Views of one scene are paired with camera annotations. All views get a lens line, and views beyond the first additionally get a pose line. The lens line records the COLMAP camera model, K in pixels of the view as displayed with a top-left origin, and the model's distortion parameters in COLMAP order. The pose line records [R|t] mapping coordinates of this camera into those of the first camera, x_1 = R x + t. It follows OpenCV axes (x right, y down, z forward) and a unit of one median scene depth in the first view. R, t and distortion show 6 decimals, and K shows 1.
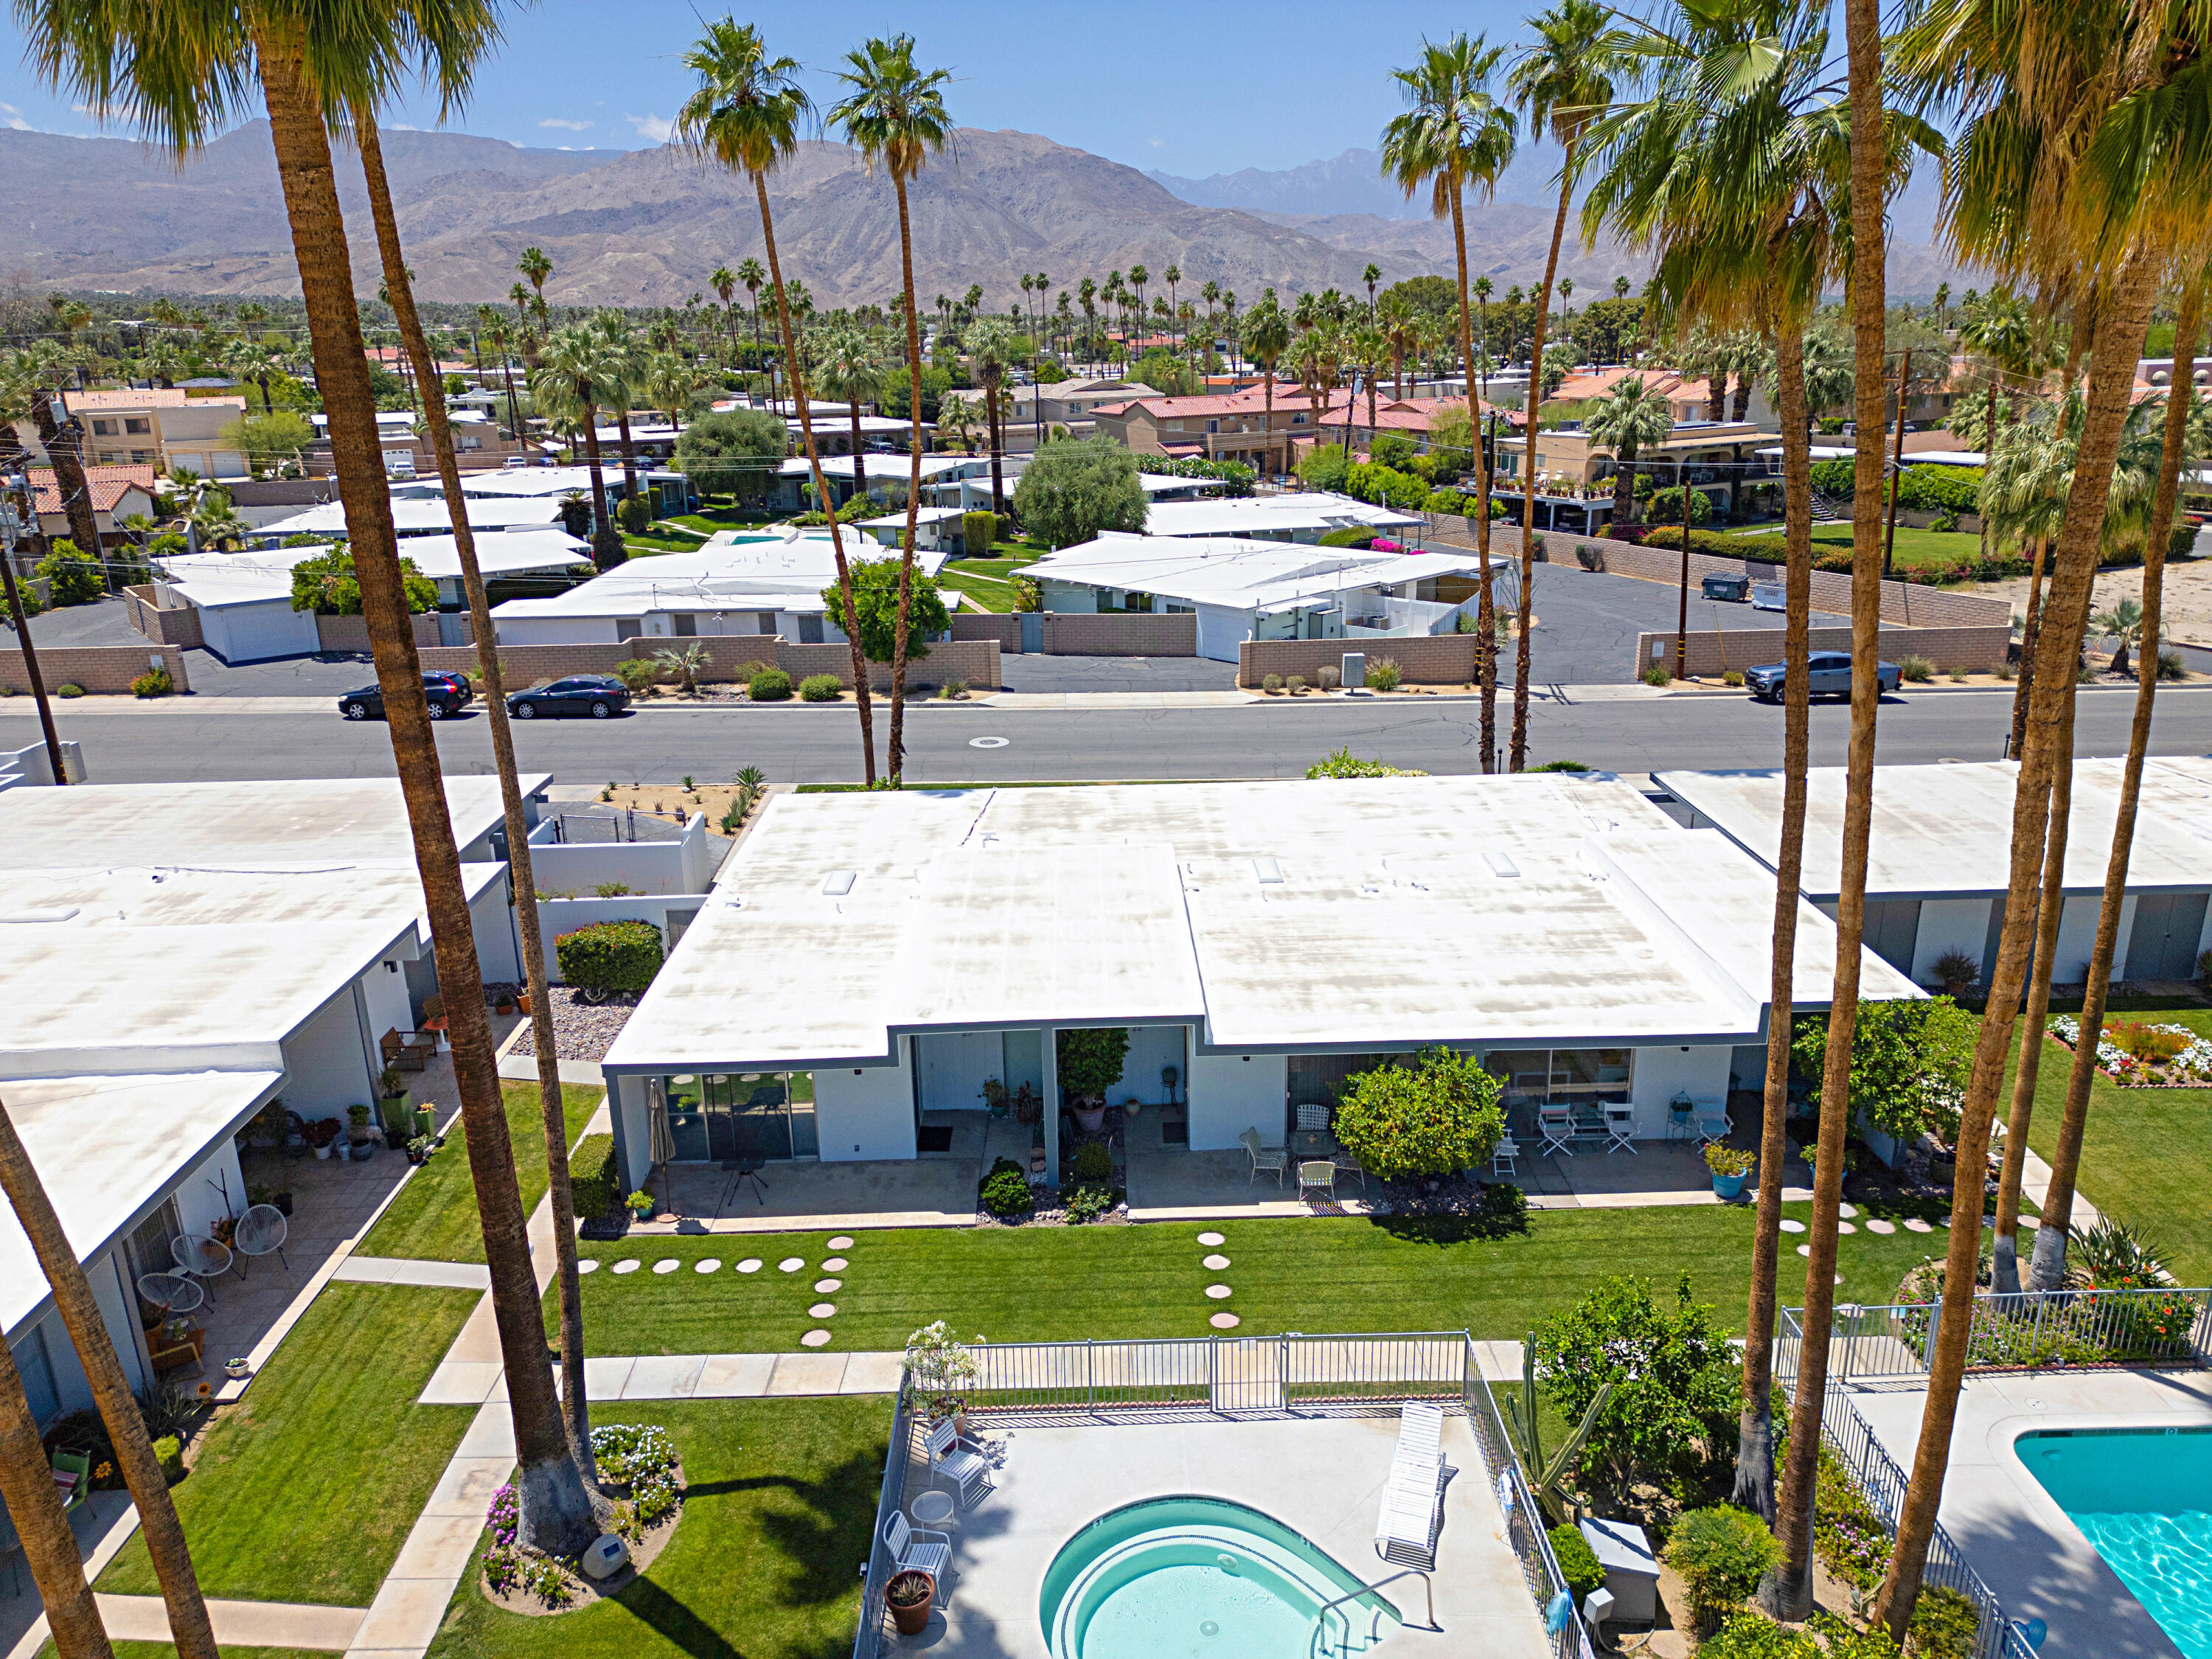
lens RADIAL K [[1549.0, 0, 1116.5], [0, 1549.0, 829.0], [0, 0, 1]] dist [0.045915, -0.029037]
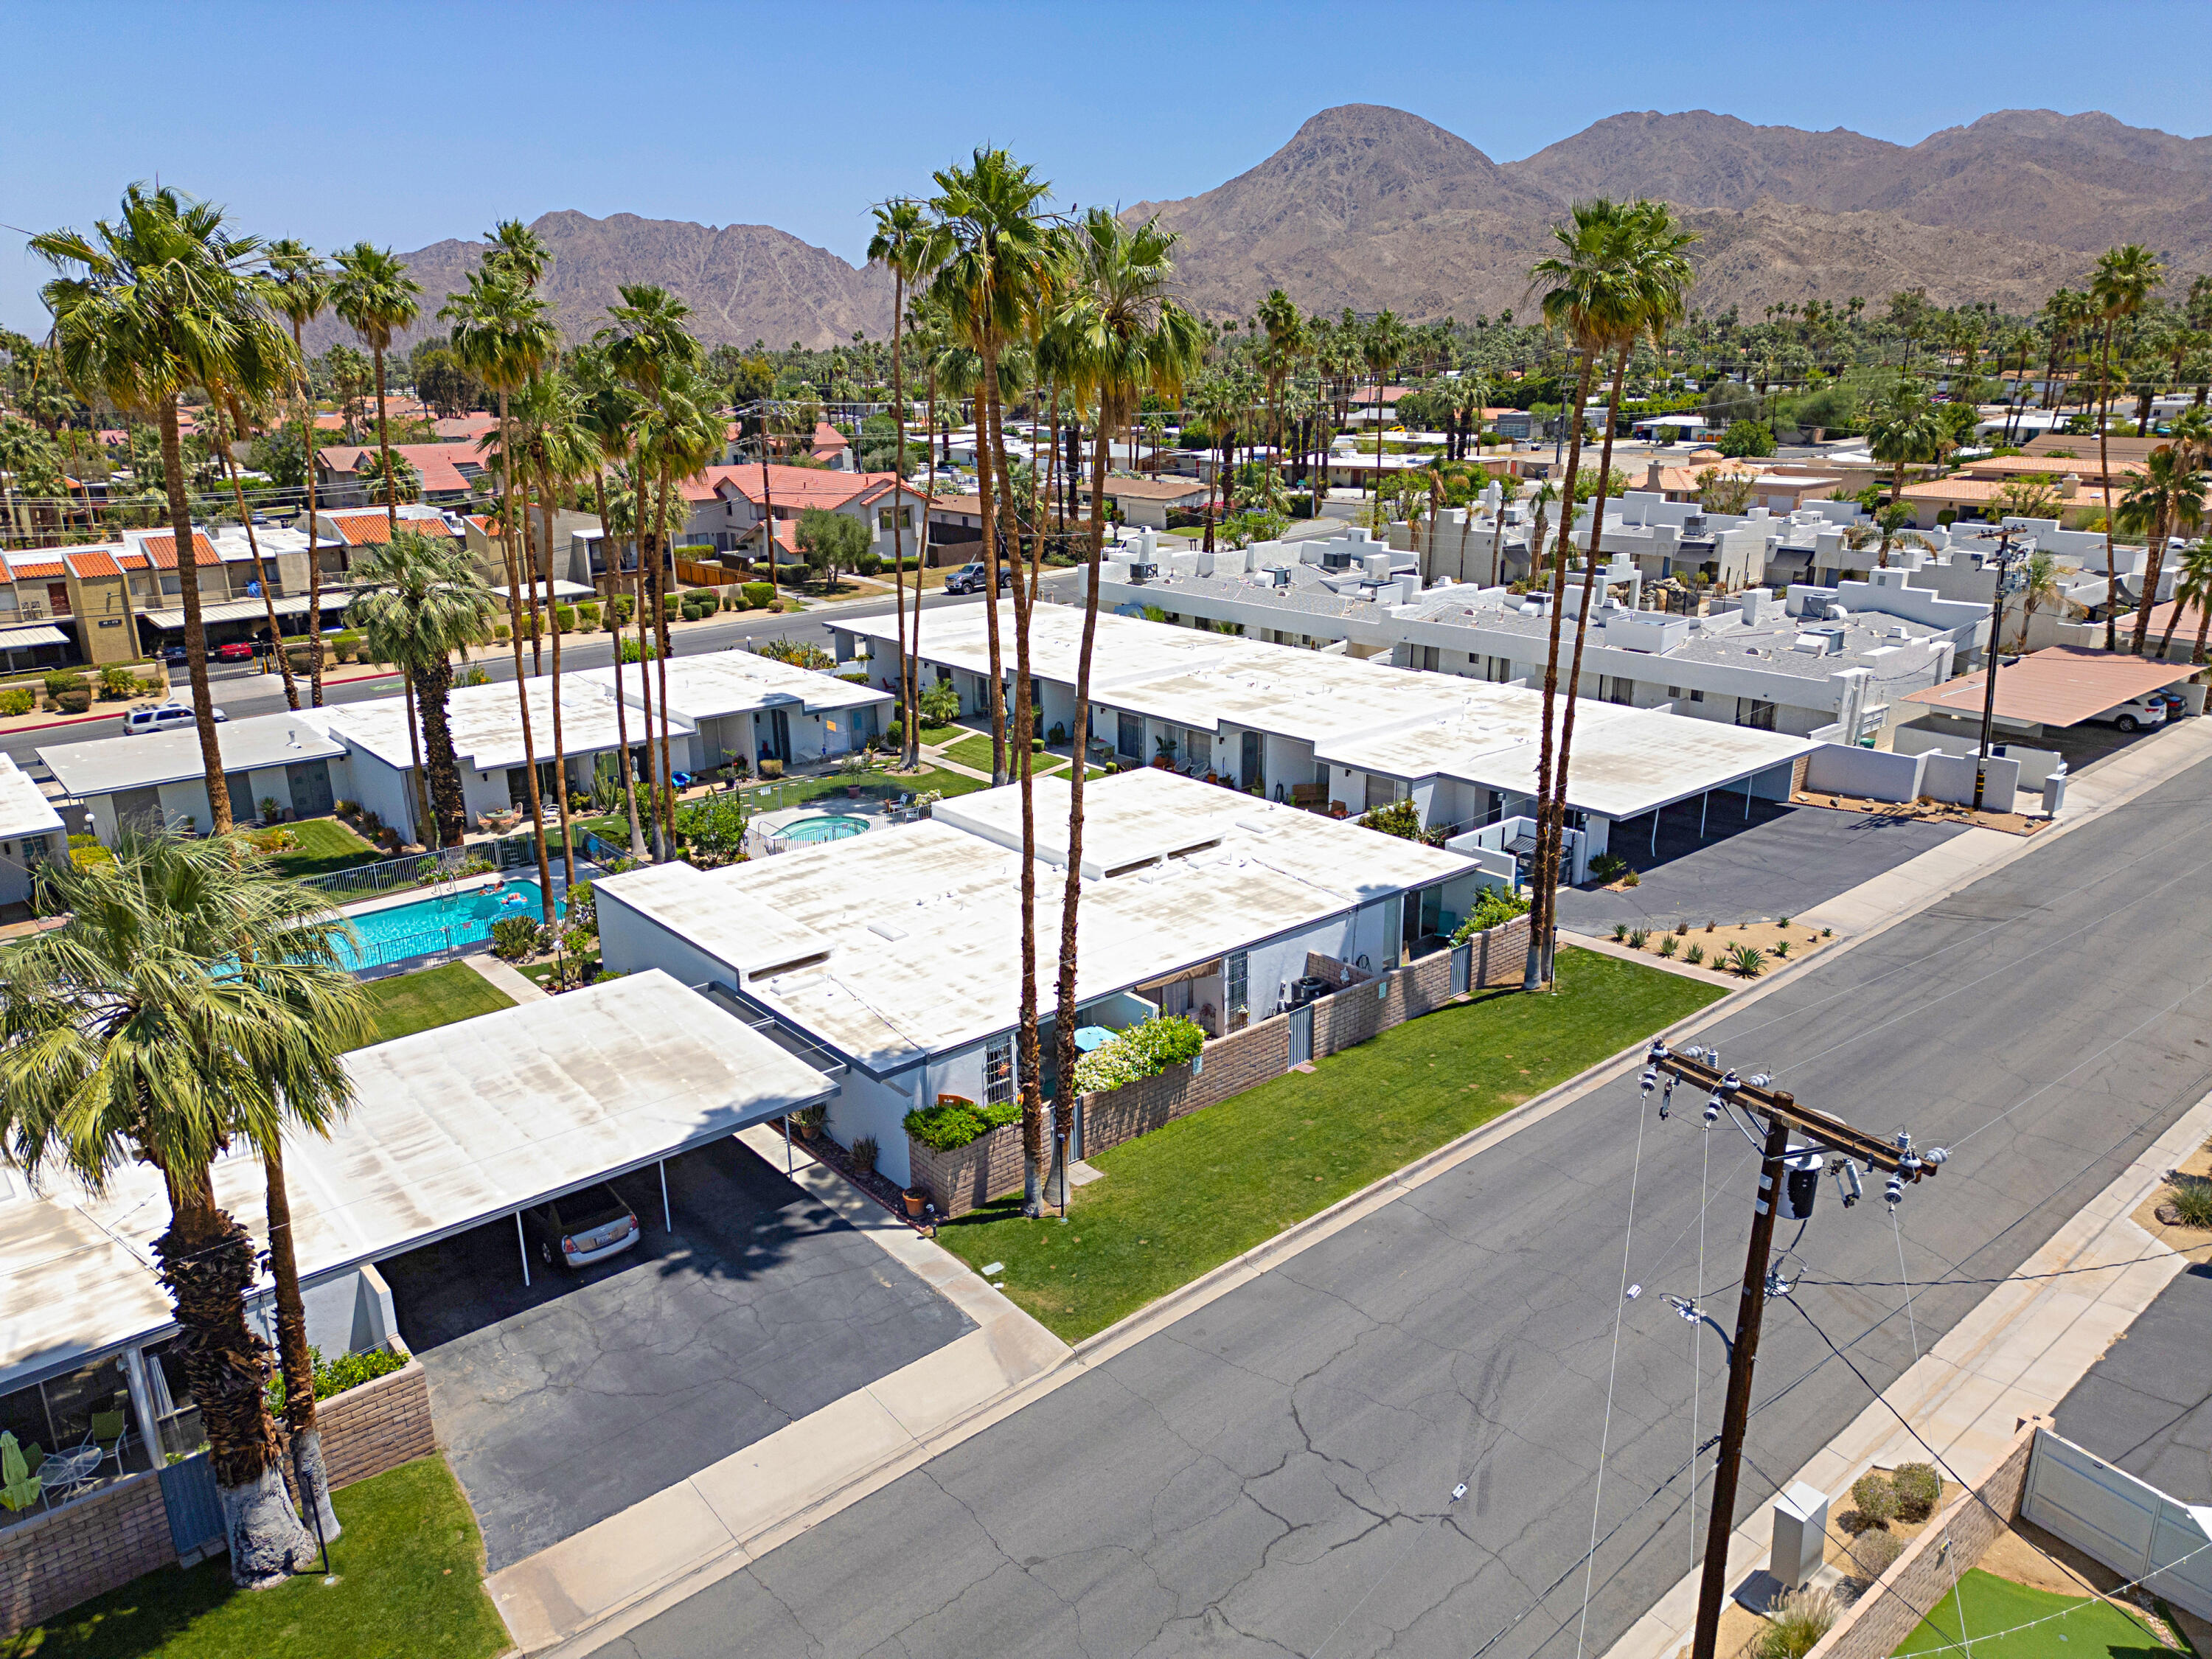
lens RADIAL K [[1549.0, 0, 1116.5], [0, 1549.0, 829.0], [0, 0, 1]] dist [0.045915, -0.029037]
pose [[-0.774663, 0.215926, -0.594368, 0.471736], [-0.168681, 0.835288, 0.523297, -0.417963], [0.609462, 0.505638, -0.610644, 1.038085]]
